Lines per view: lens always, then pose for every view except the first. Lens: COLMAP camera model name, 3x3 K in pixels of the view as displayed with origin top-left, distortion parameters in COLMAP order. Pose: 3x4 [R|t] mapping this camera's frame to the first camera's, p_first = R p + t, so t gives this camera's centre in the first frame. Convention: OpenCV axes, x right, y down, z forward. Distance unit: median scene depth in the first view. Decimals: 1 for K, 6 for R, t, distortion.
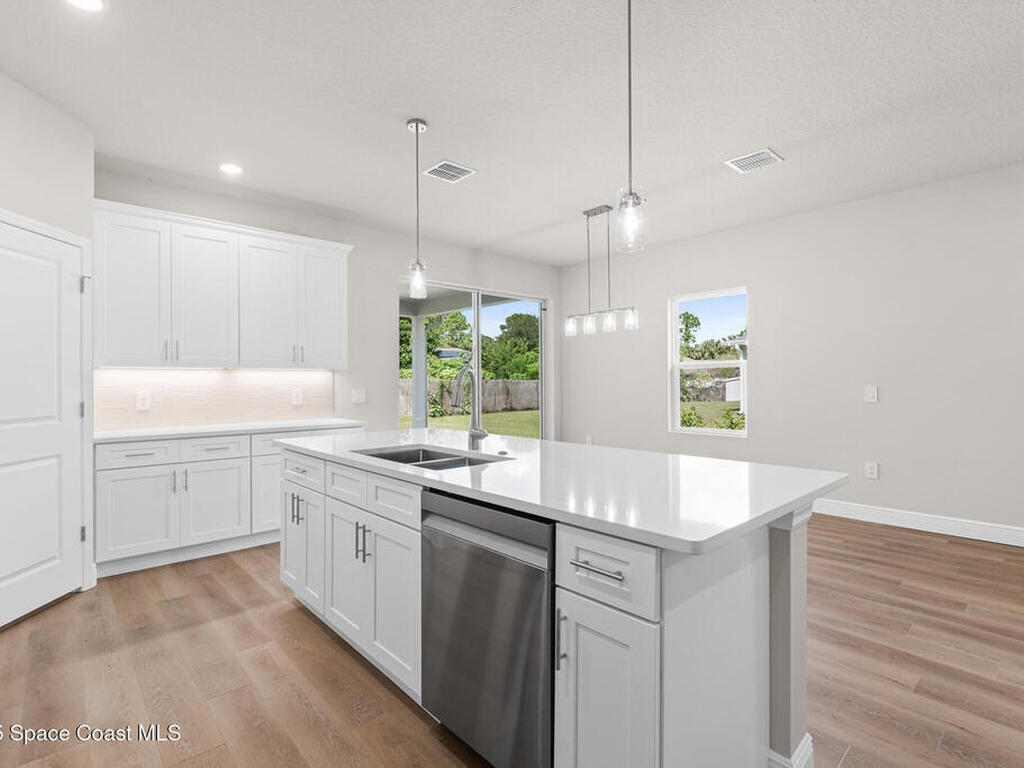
lens RADIAL K [[504.3, 0, 499.4], [0, 504.3, 380.6], [0, 0, 1]] dist [-0.009054, 0.002311]
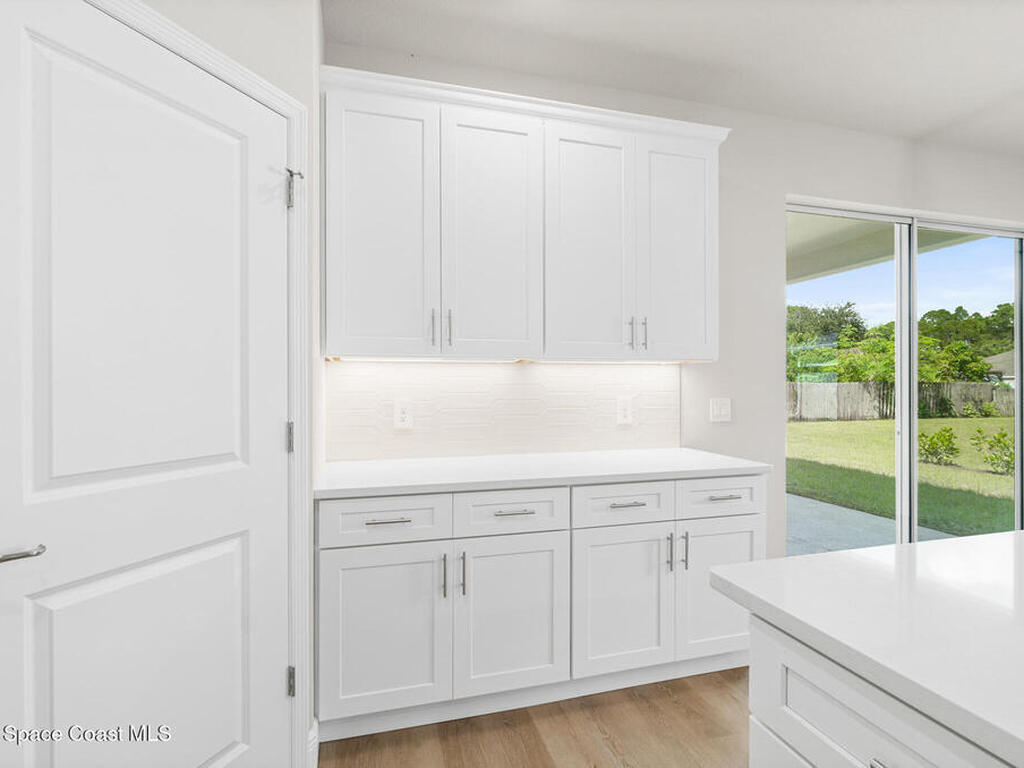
lens RADIAL K [[504.3, 0, 504.4], [0, 504.3, 388.4], [0, 0, 1]] dist [-0.009054, 0.002311]
pose [[0.895777, 0.008322, -0.444425, -0.351797], [-0.003472, 0.999925, 0.011724, 0.001493], [0.444490, -0.008959, 0.895739, 0.547847]]
